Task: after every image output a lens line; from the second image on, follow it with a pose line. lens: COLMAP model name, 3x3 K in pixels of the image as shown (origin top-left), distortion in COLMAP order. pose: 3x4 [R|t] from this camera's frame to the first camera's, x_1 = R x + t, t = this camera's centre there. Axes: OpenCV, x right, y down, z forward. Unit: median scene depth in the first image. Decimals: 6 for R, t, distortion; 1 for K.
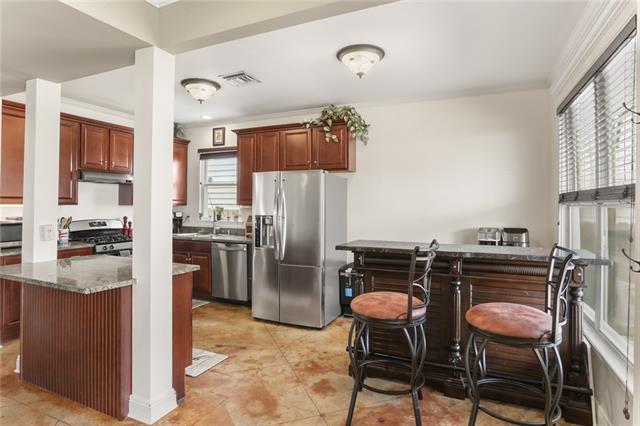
lens RADIAL K [[350.2, 0, 317.4], [0, 350.2, 199.8], [0, 0, 1]] dist [-0.026047, -0.000114]
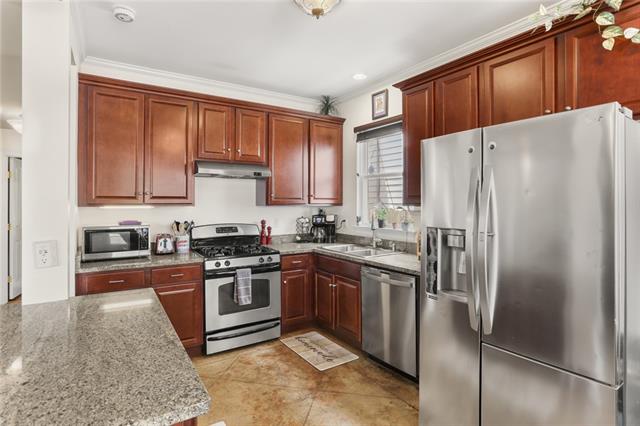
lens RADIAL K [[335.8, 0, 316.6], [0, 335.8, 204.3], [0, 0, 1]] dist [-0.026403, 0.003631]
pose [[0.851364, -0.002026, -0.524572, -0.052241], [0.009979, 0.999874, 0.012334, 0.004219], [0.524481, -0.015736, 0.851277, 0.429879]]
